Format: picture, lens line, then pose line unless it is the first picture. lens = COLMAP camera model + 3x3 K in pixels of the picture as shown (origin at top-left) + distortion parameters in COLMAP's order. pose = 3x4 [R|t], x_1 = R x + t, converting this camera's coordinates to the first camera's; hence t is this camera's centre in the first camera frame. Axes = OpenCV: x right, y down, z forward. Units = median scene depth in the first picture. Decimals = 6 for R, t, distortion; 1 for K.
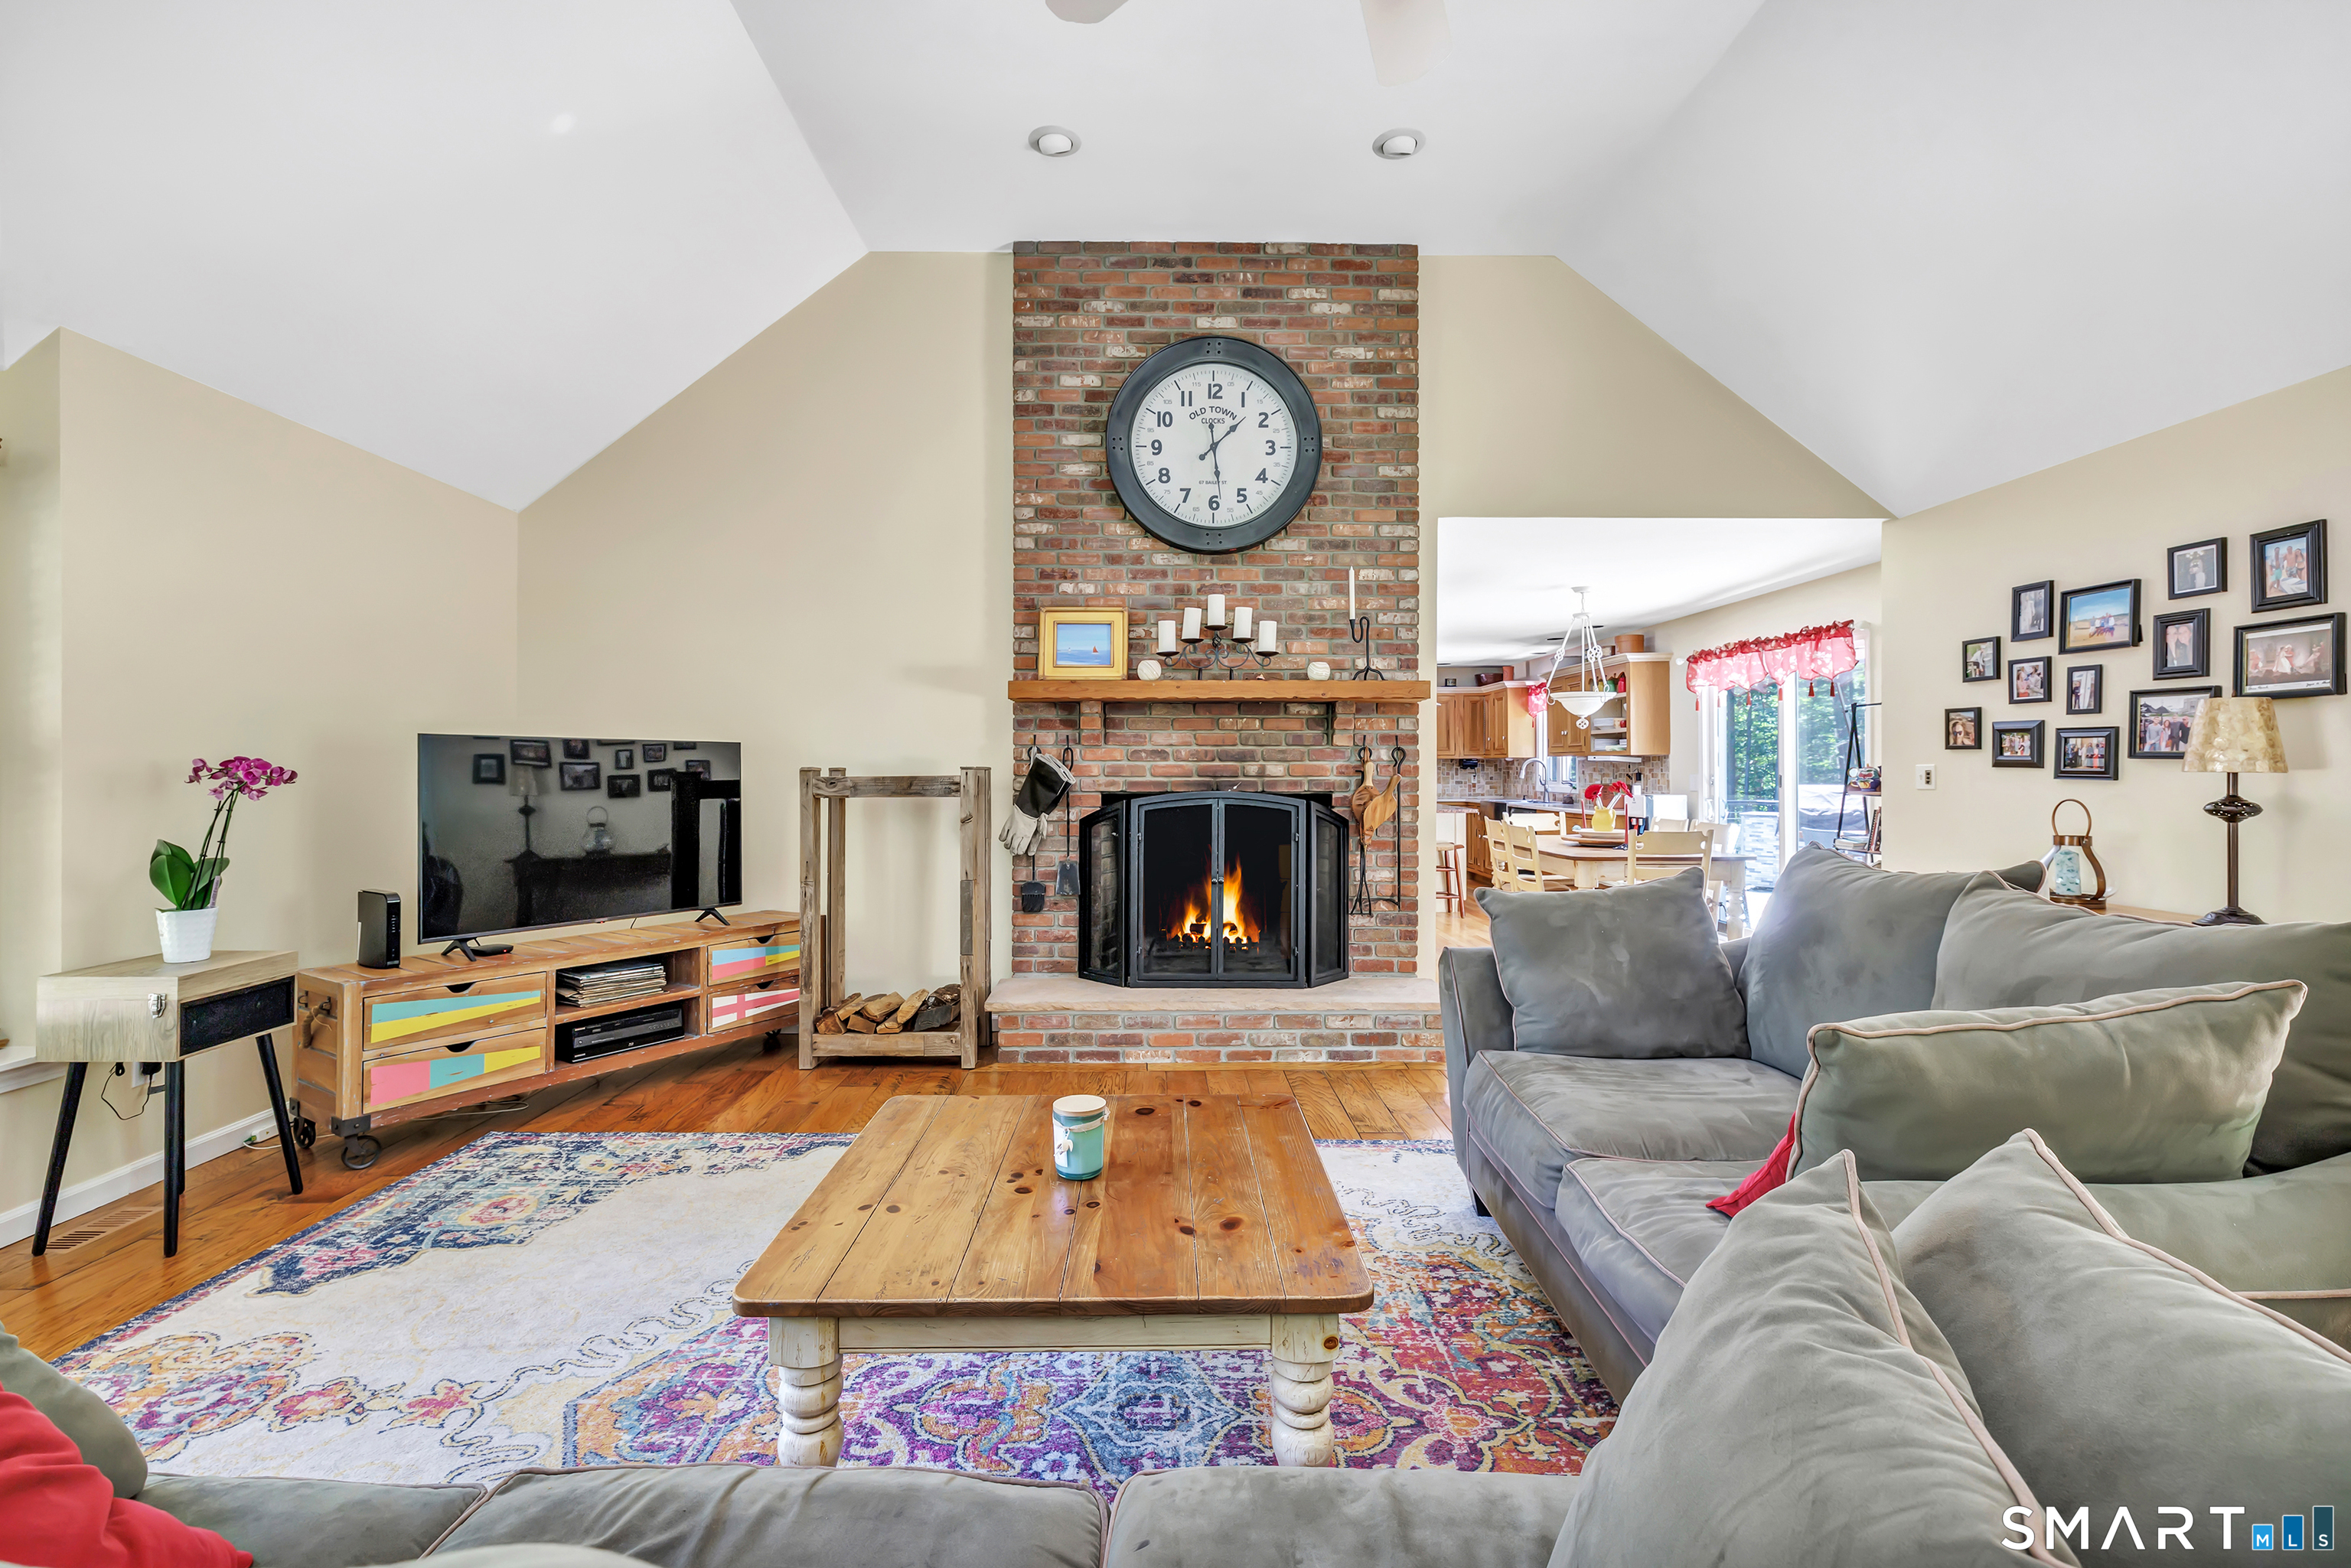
lens RADIAL K [[1035.6, 0, 1171.3], [0, 1035.6, 766.1], [0, 0, 1]] dist [0.000202, -0.001394]
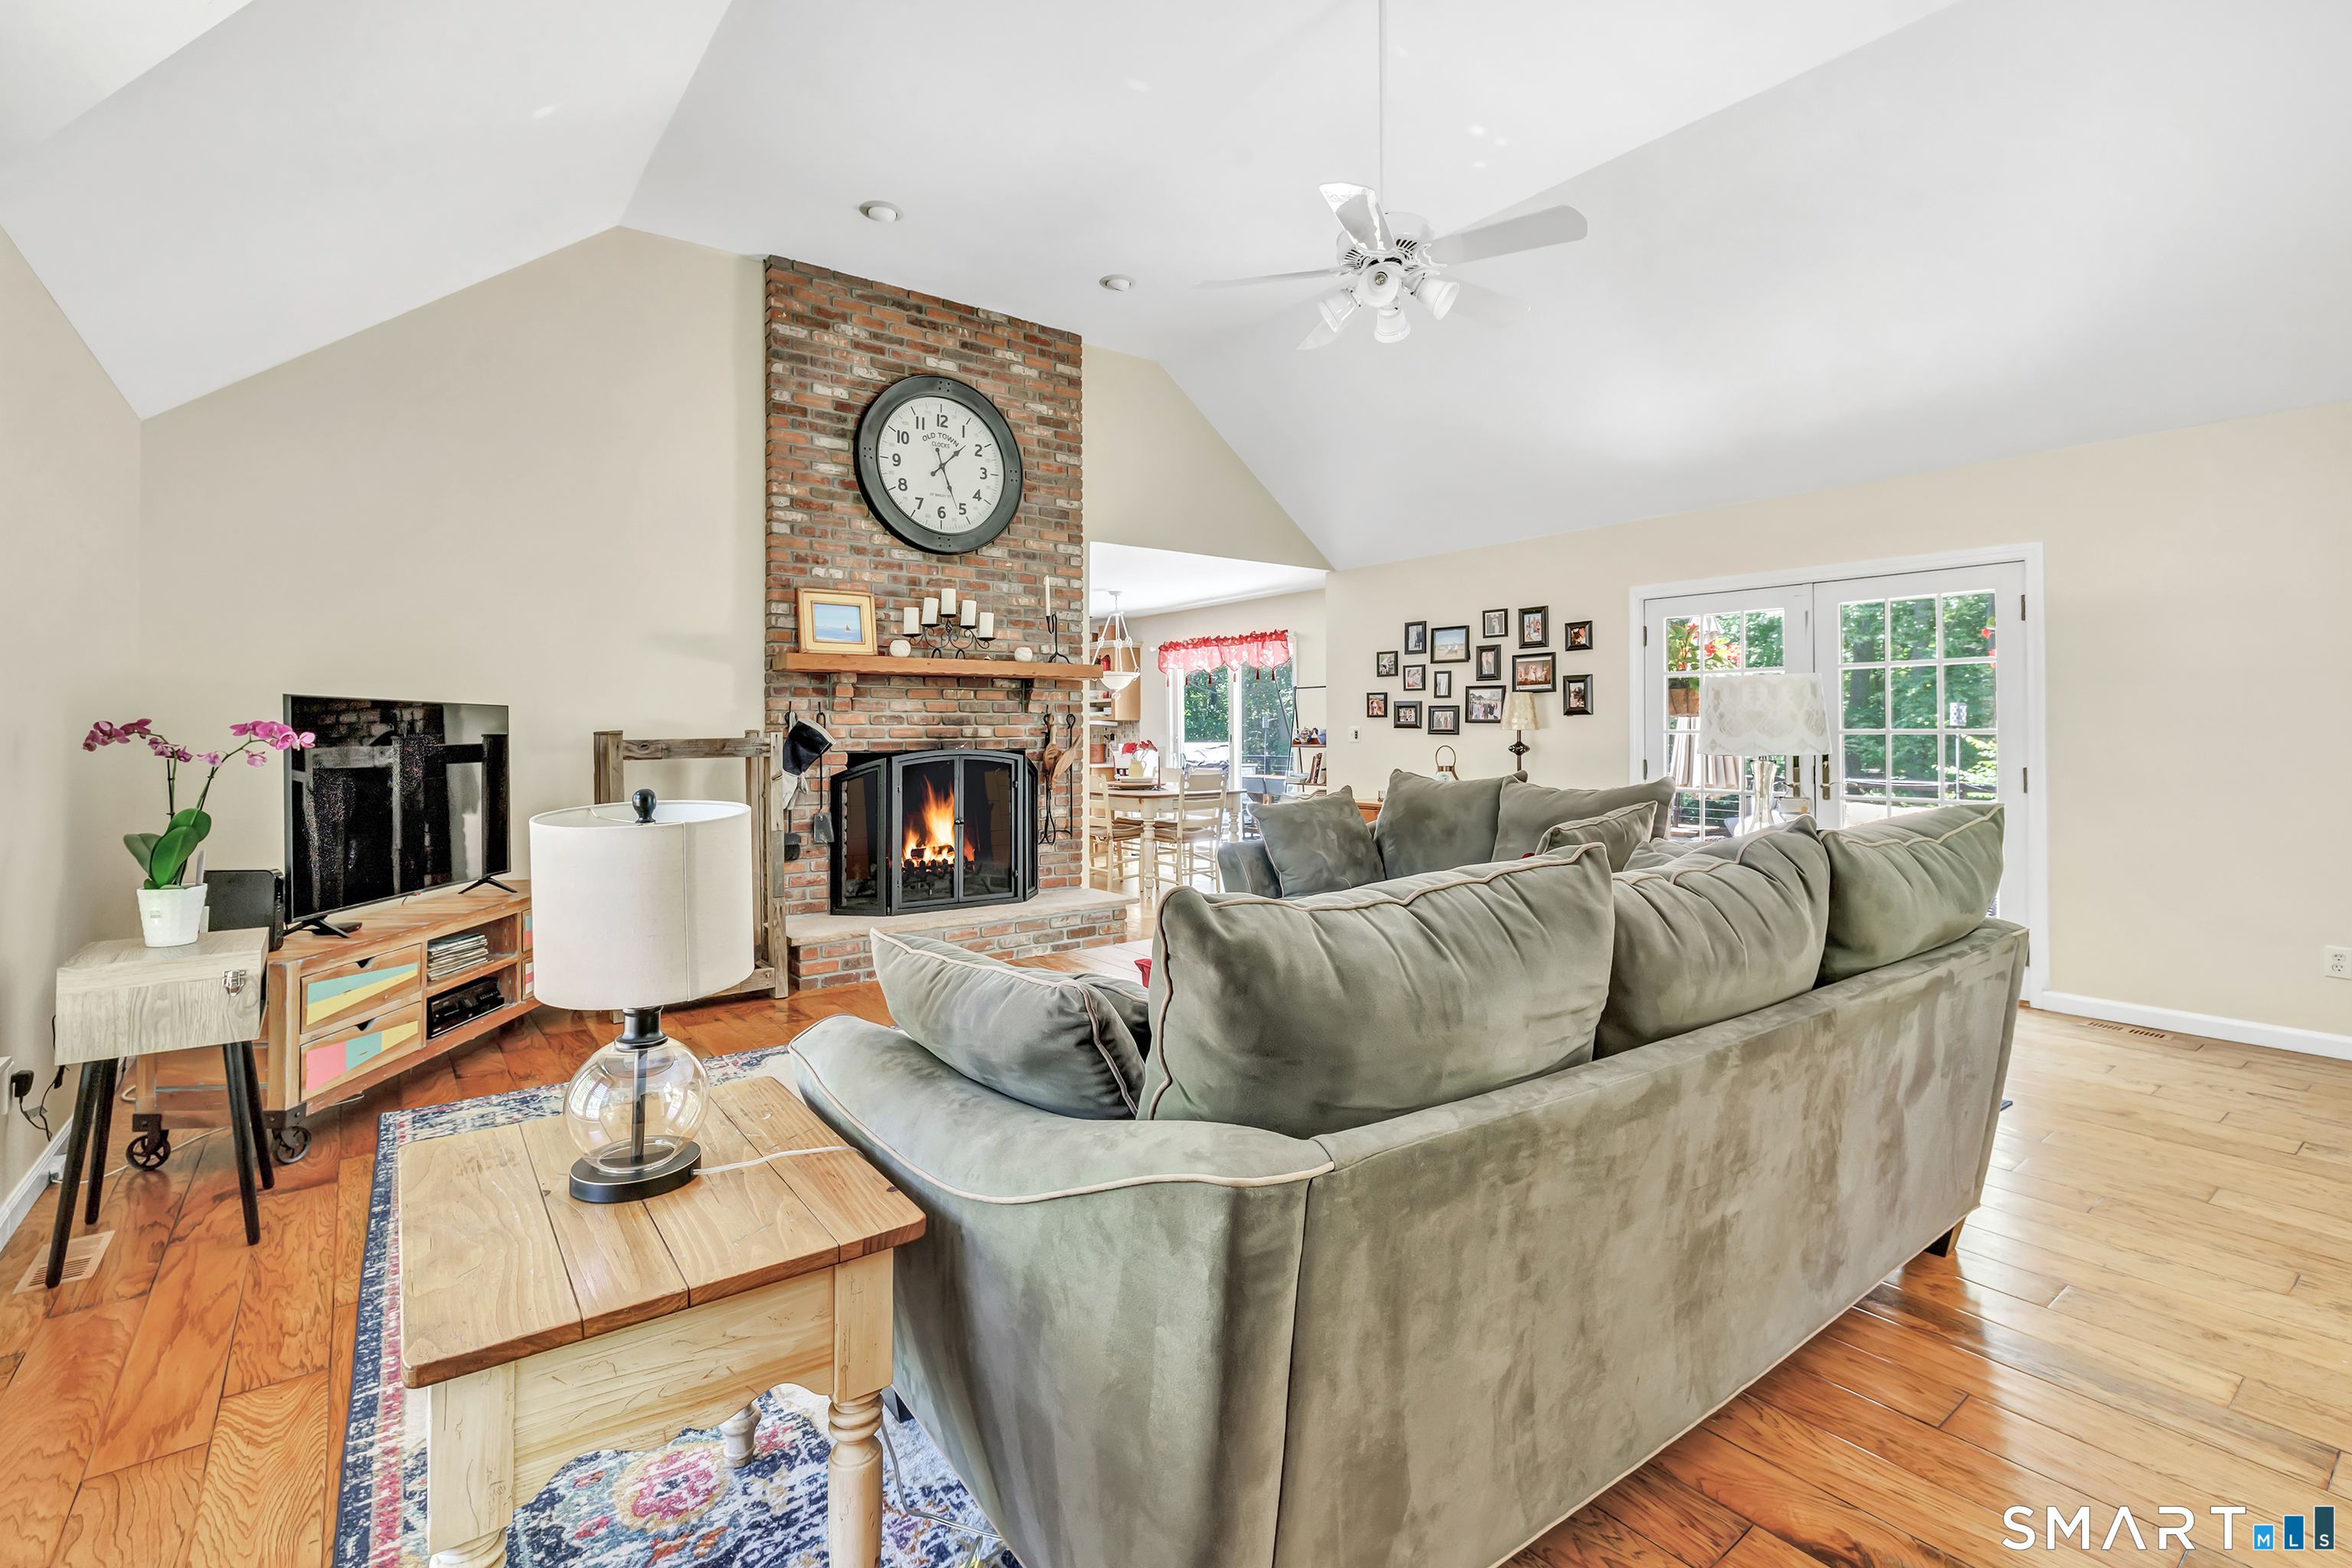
lens RADIAL K [[1052.9, 0, 1177.1], [0, 1052.9, 723.8], [0, 0, 1]] dist [-0.001758, -0.000232]
pose [[0.805947, 0.000128, 0.591988, -0.466312], [0.003606, 0.999980, -0.005127, 0.001258], [-0.591977, 0.006267, 0.805930, -0.157568]]
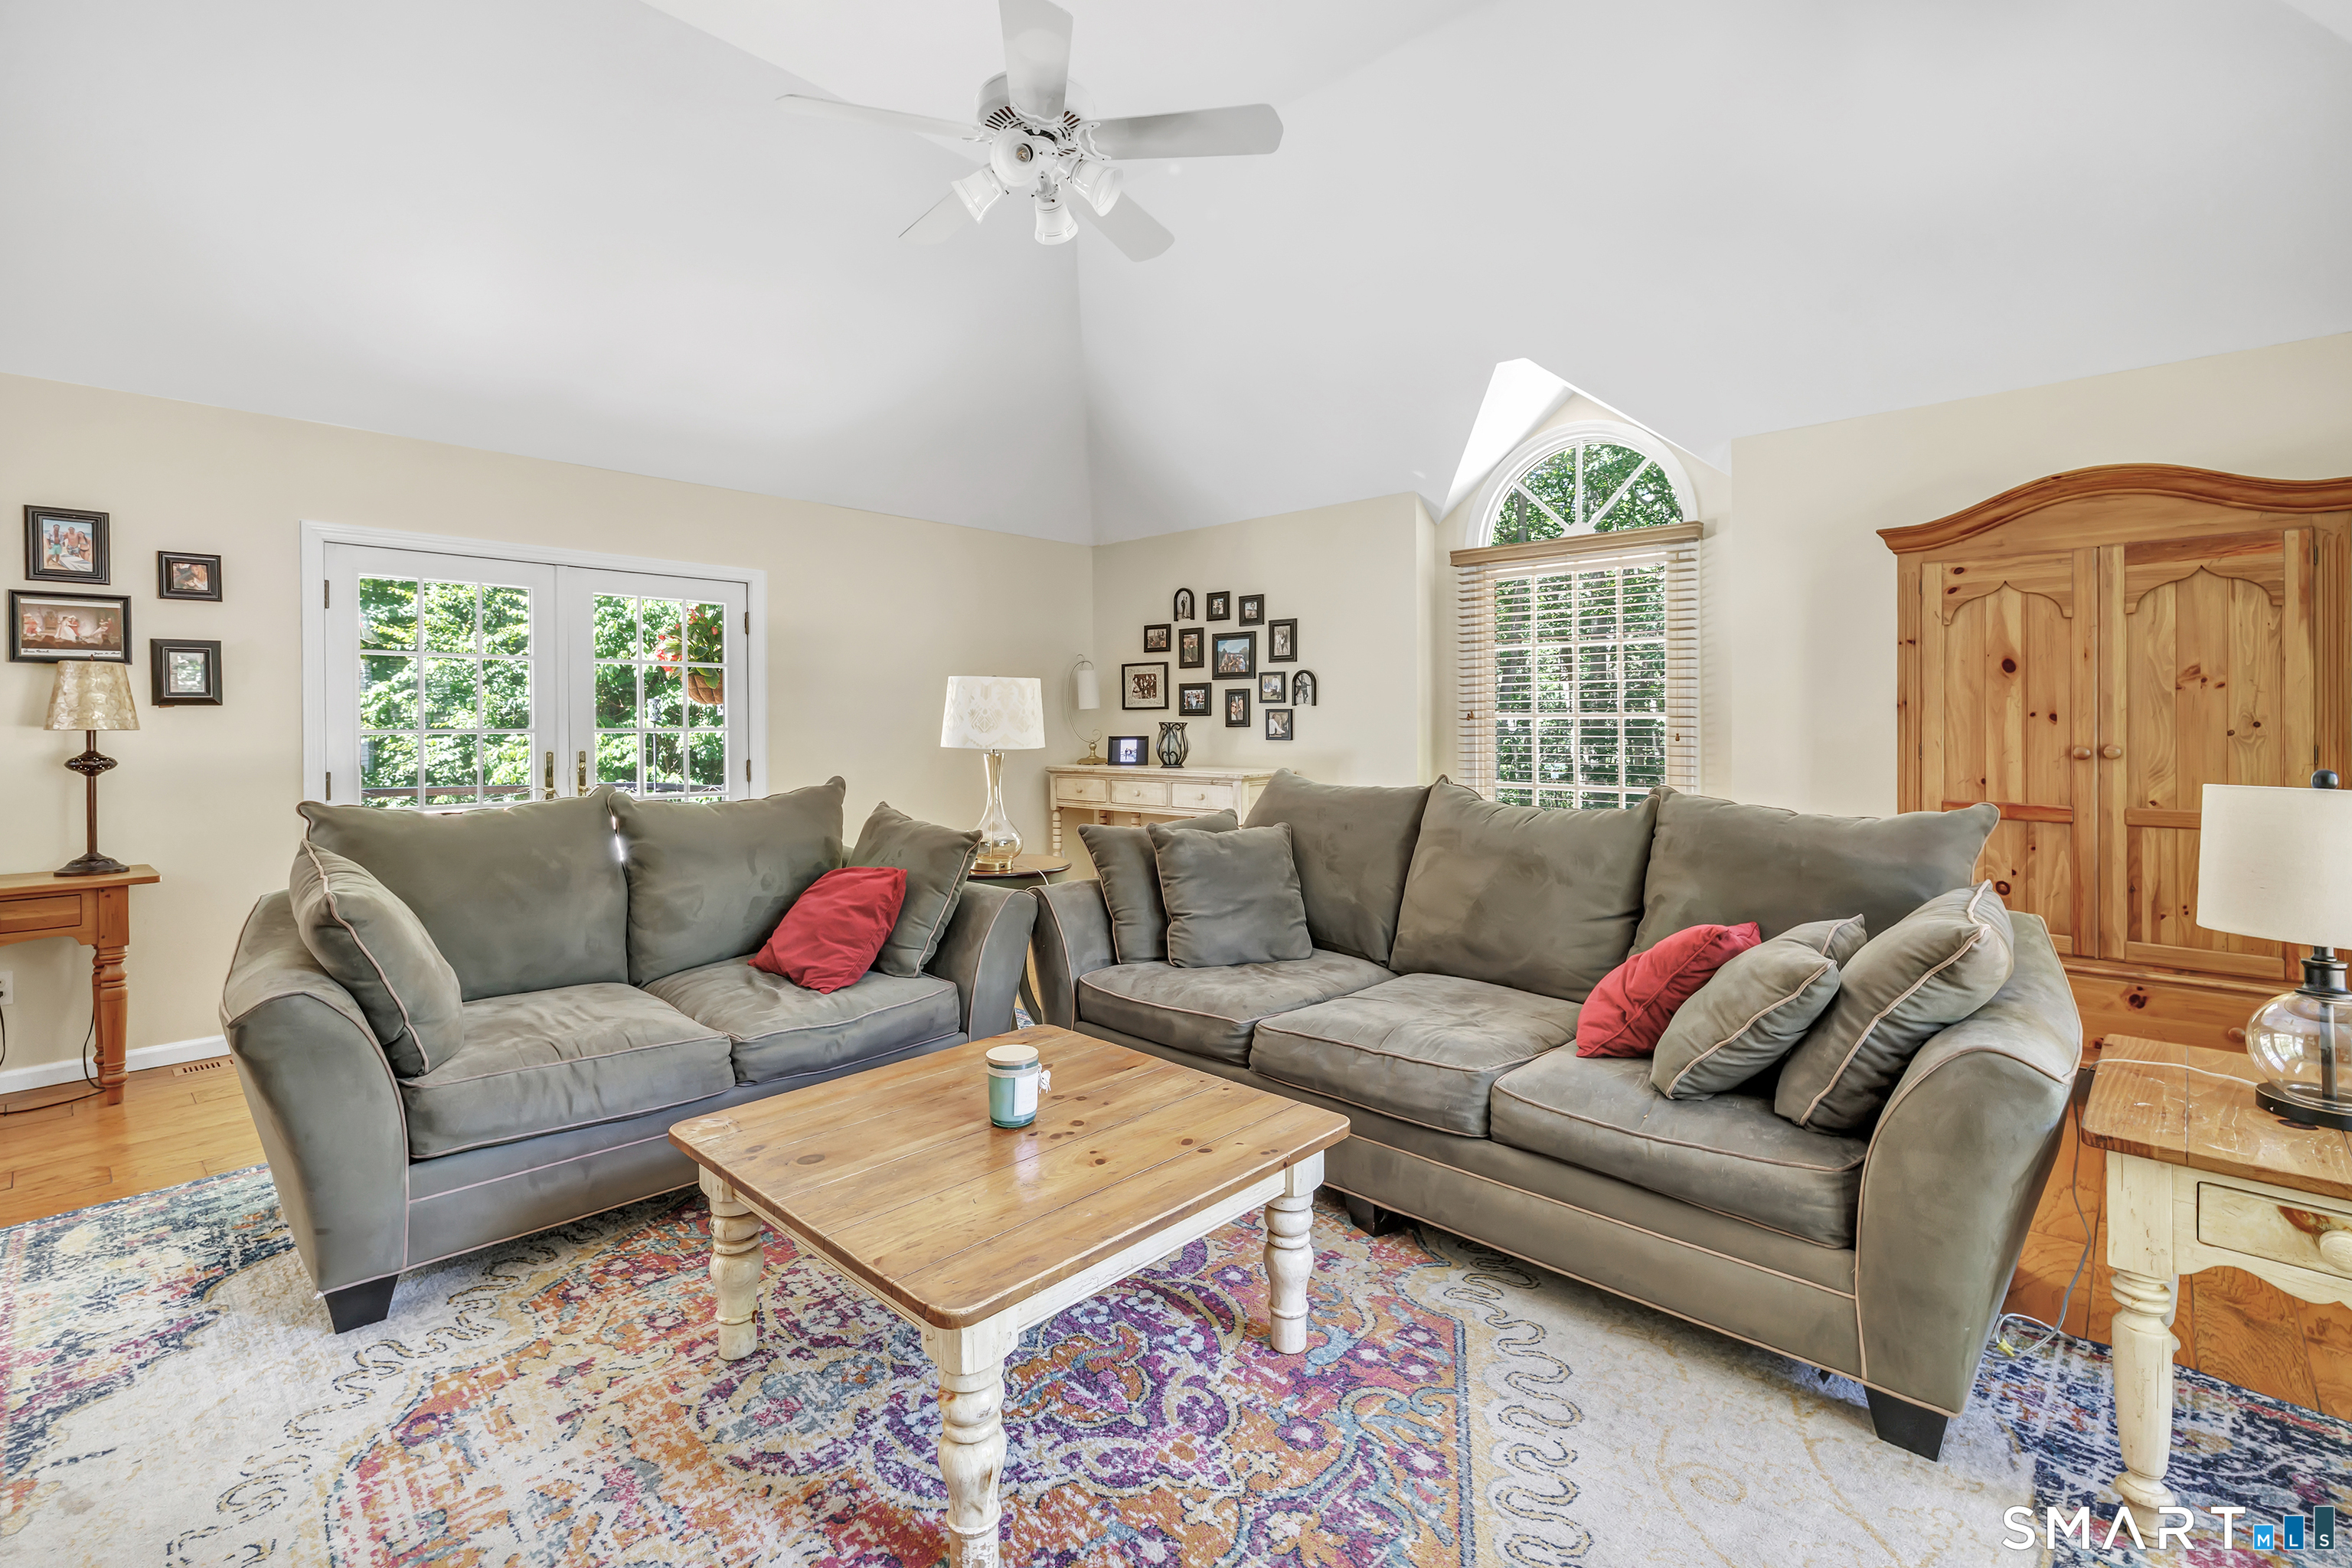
lens RADIAL K [[1052.9, 0, 1177.1], [0, 1052.9, 723.8], [0, 0, 1]] dist [-0.001758, -0.000232]
pose [[-0.717936, 0.001667, 0.696107, -0.383304], [0.003345, 0.999994, 0.001055, 0.001321], [-0.696101, 0.003086, -0.717937, 0.675570]]
